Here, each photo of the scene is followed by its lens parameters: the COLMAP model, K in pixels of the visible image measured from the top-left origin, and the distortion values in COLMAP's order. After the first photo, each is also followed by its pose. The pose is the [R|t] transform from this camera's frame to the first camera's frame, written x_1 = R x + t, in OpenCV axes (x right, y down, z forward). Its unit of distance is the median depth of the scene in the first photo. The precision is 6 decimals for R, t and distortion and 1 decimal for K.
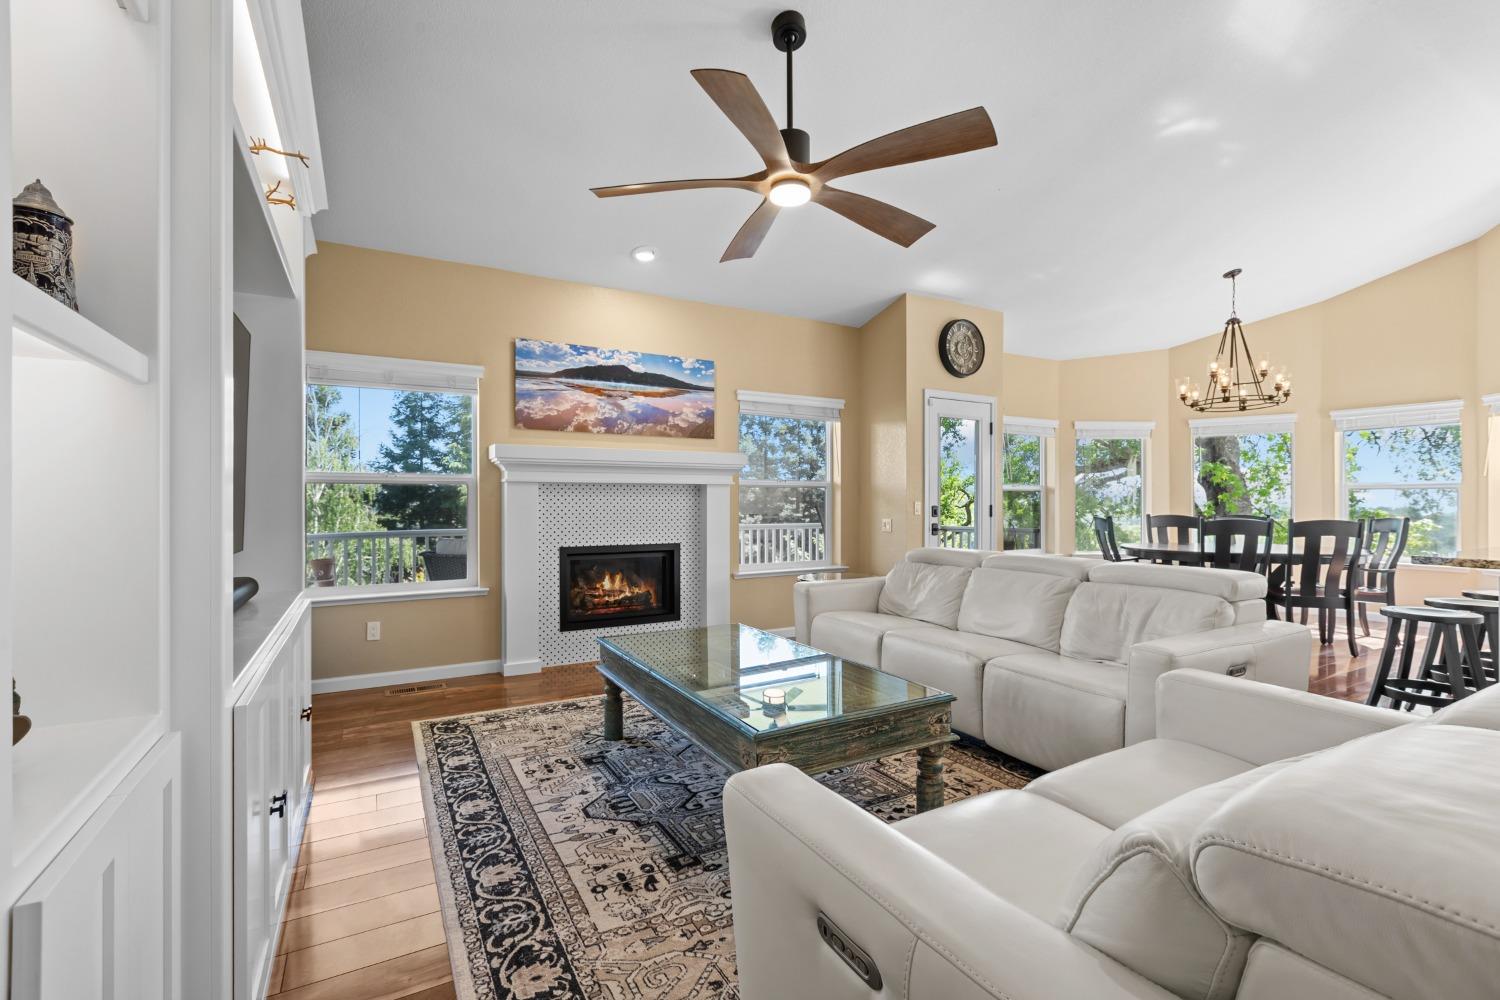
lens RADIAL K [[668.8, 0, 743.5], [0, 668.8, 500.4], [0, 0, 1]] dist [0.002272, -0.001507]
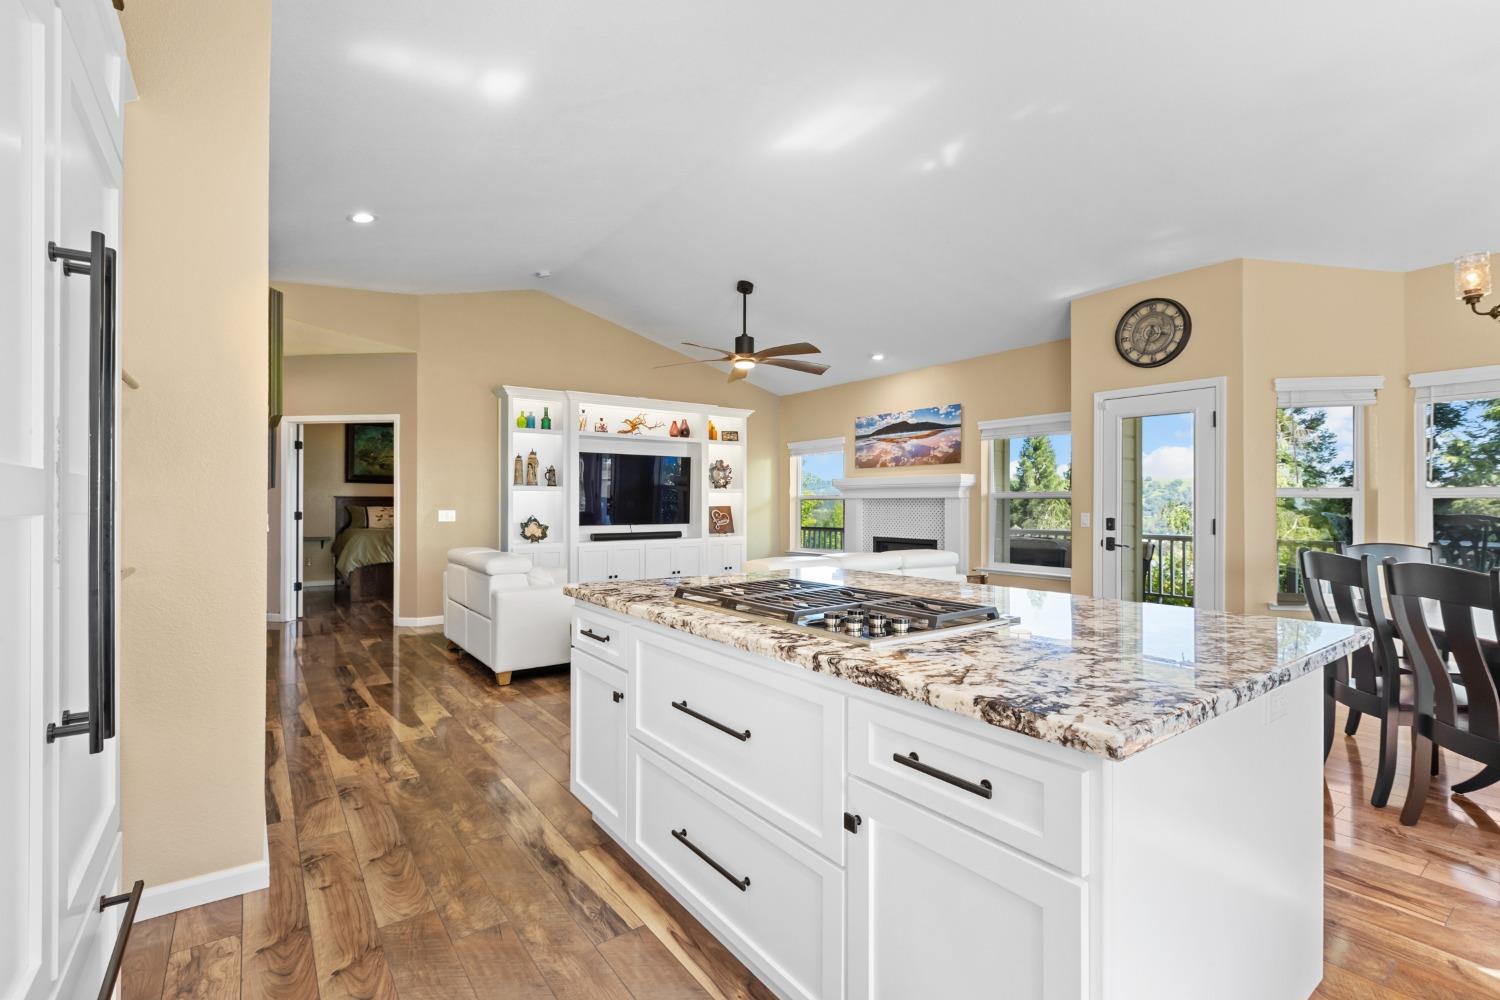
lens RADIAL K [[668.8, 0, 749.2], [0, 668.8, 503.6], [0, 0, 1]] dist [0.002272, -0.001507]
pose [[0.117074, 0.001765, -0.993122, 1.247771], [0.000289, 0.999998, 0.001812, -0.014673], [0.993123, -0.000499, 0.117074, 0.445723]]
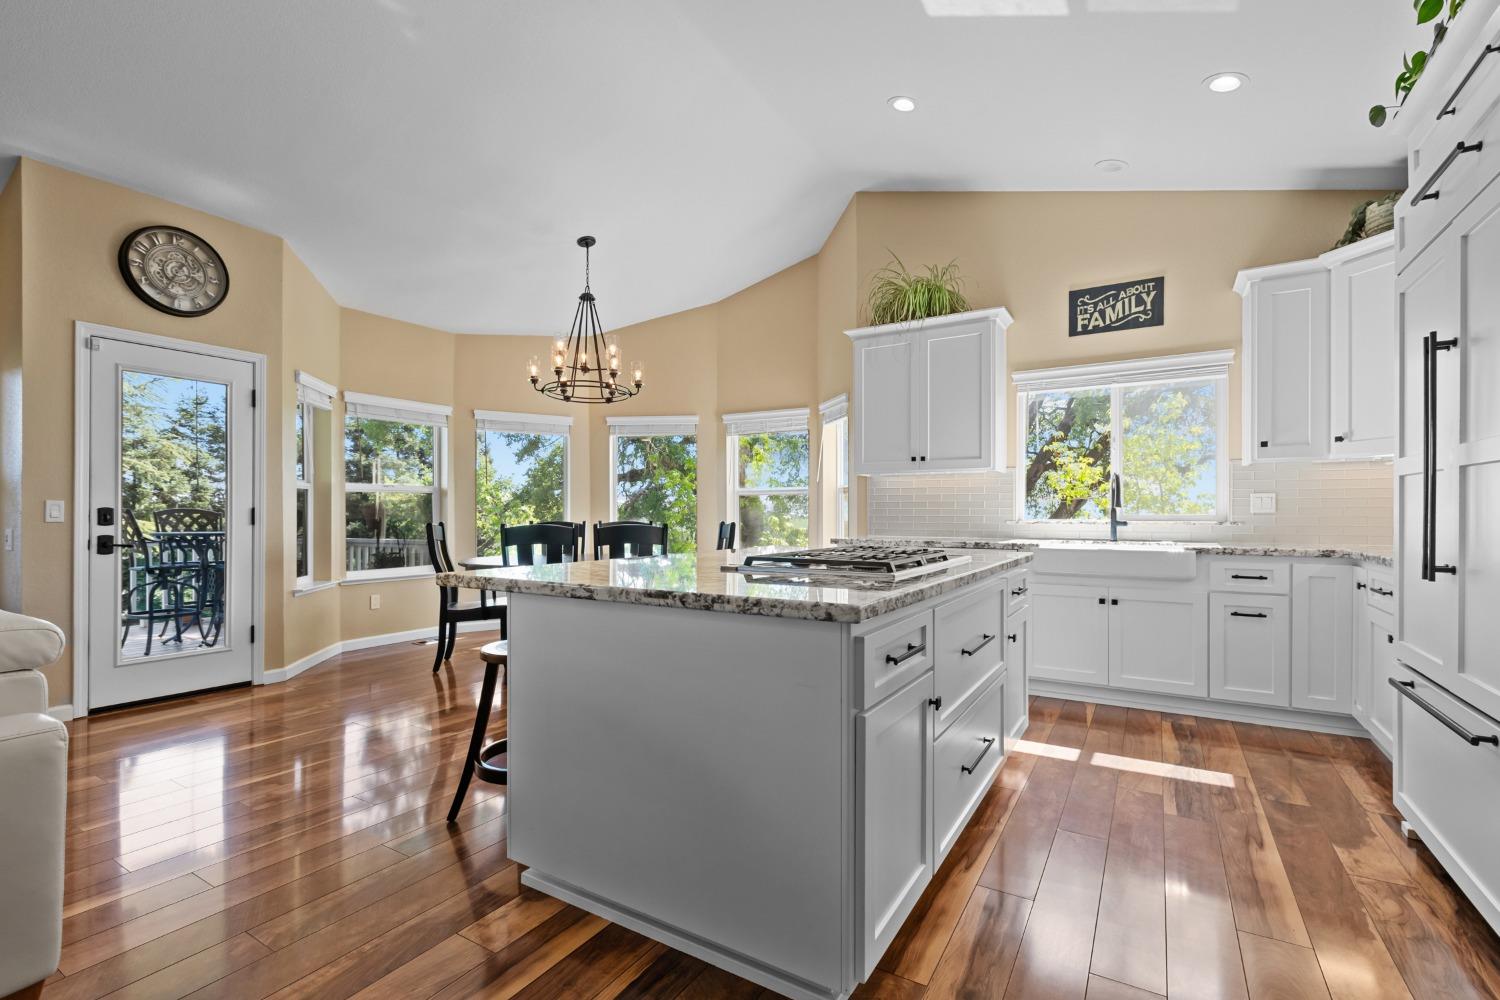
lens RADIAL K [[668.8, 0, 746.4], [0, 668.8, 515.0], [0, 0, 1]] dist [0.002272, -0.001507]
pose [[0.877040, -0.000134, 0.480418, 0.567454], [-0.001858, 0.999992, 0.003672, 0.012632], [-0.480414, -0.004113, 0.877032, 0.161062]]
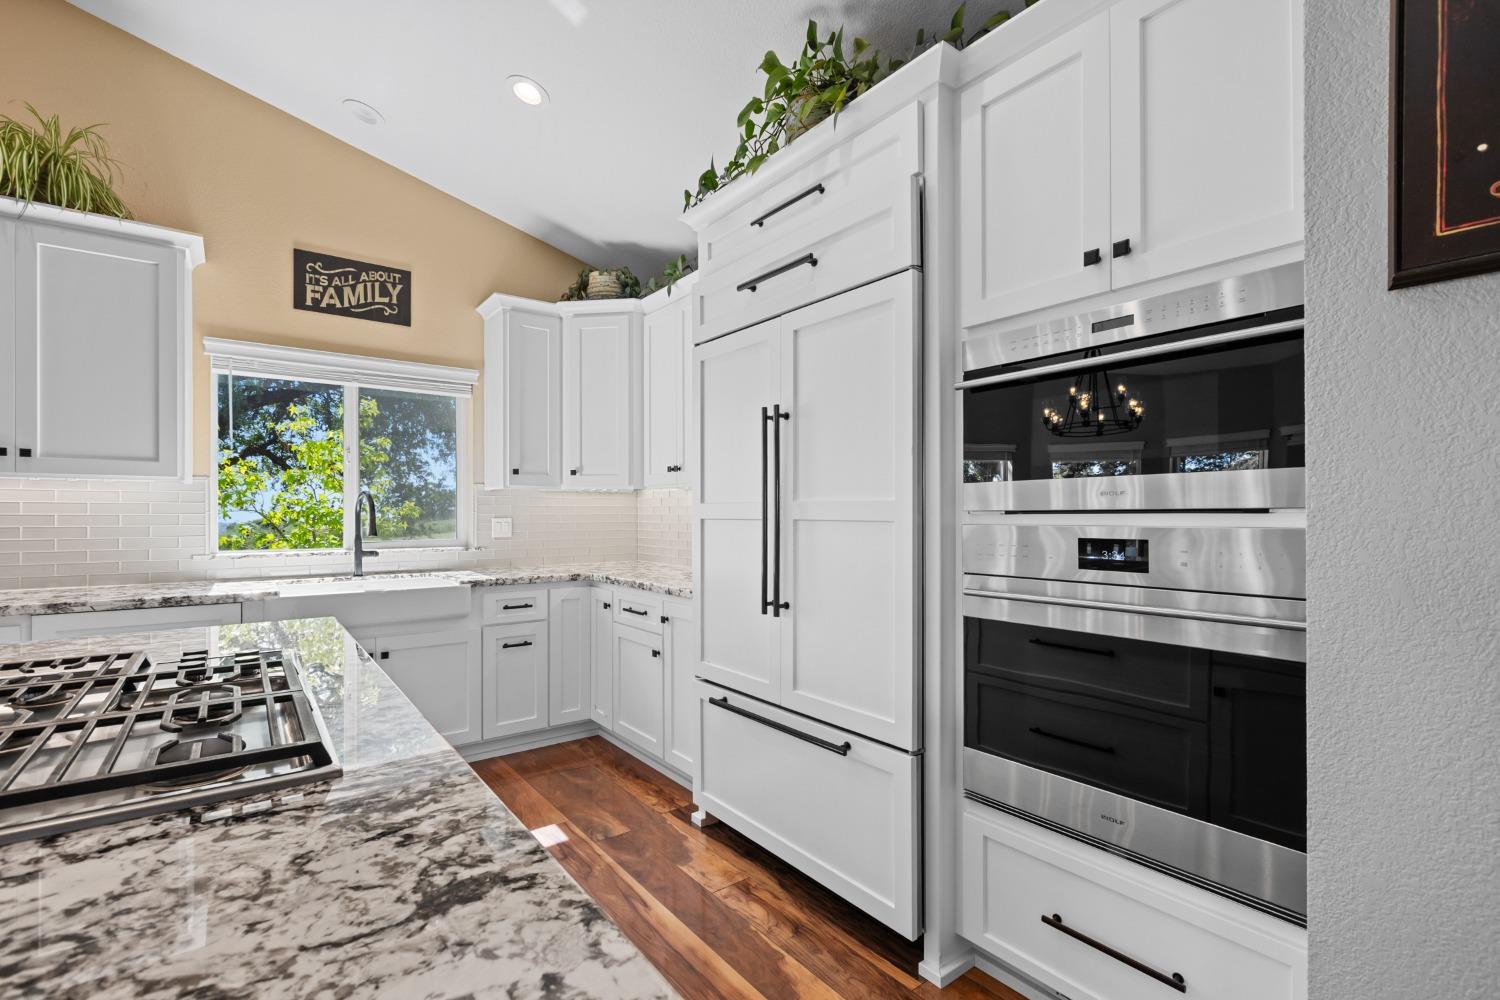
lens RADIAL K [[668.8, 0, 740.3], [0, 668.8, 516.1], [0, 0, 1]] dist [0.002272, -0.001507]
pose [[-0.127564, -0.001464, 0.991829, 0.644200], [-0.001854, 0.999998, 0.001238, -0.014000], [-0.991829, -0.001681, -0.127566, 0.369290]]
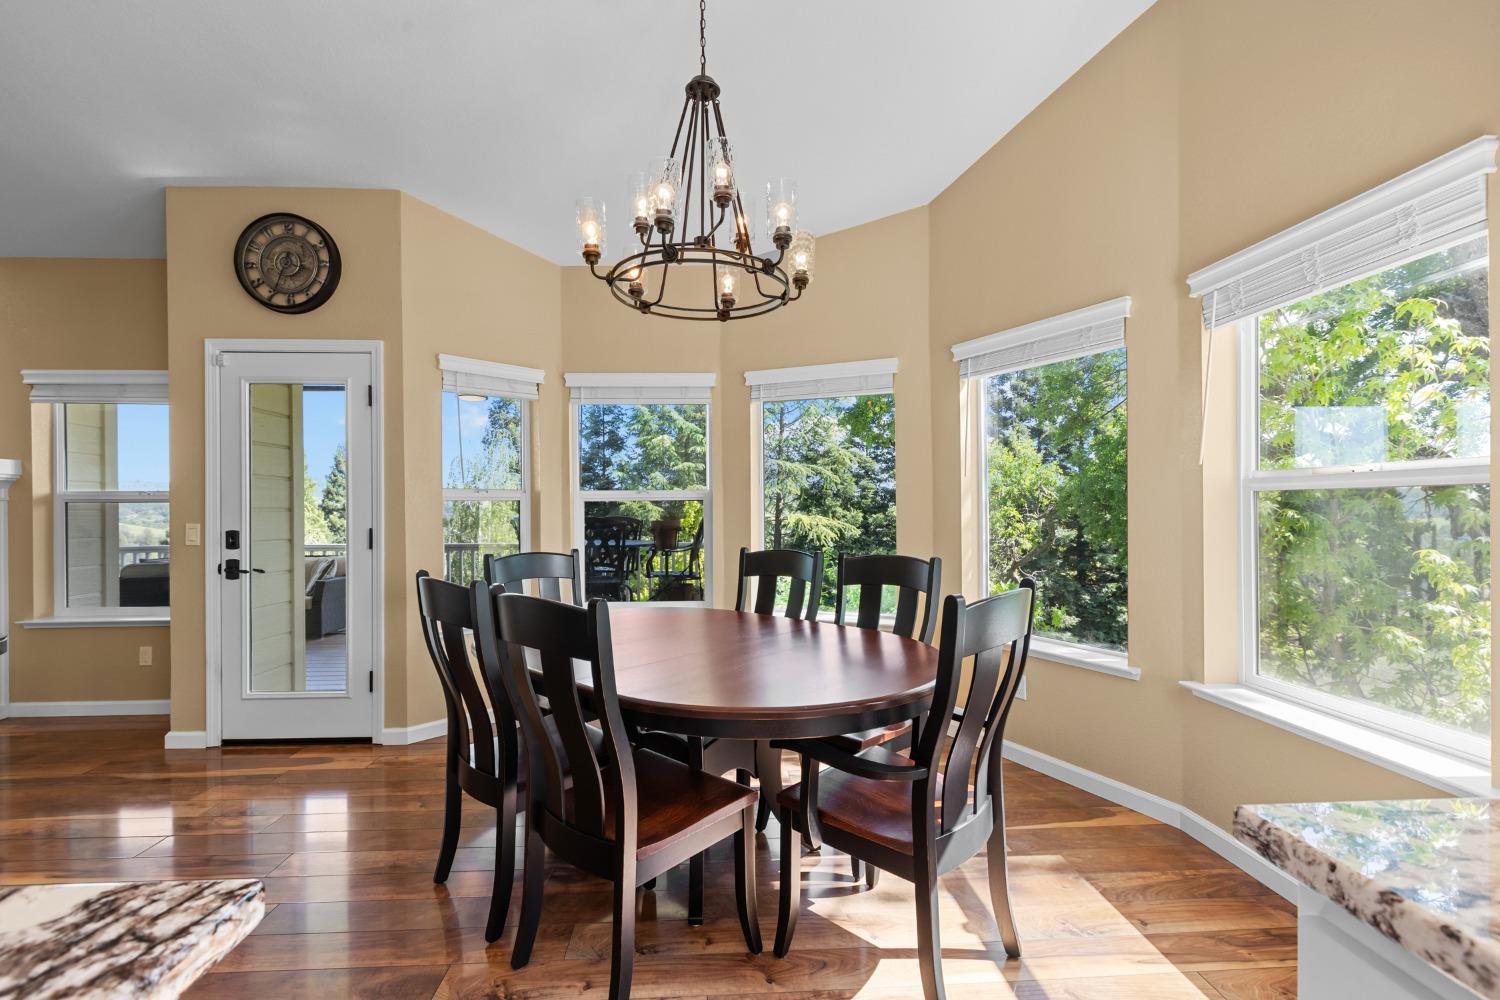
lens RADIAL K [[668.8, 0, 743.9], [0, 668.8, 510.1], [0, 0, 1]] dist [0.002272, -0.001507]
pose [[0.893576, -0.003152, -0.448900, 1.069869], [0.006852, 0.999955, 0.006618, -0.012281], [0.448859, -0.008990, 0.893557, 0.734133]]
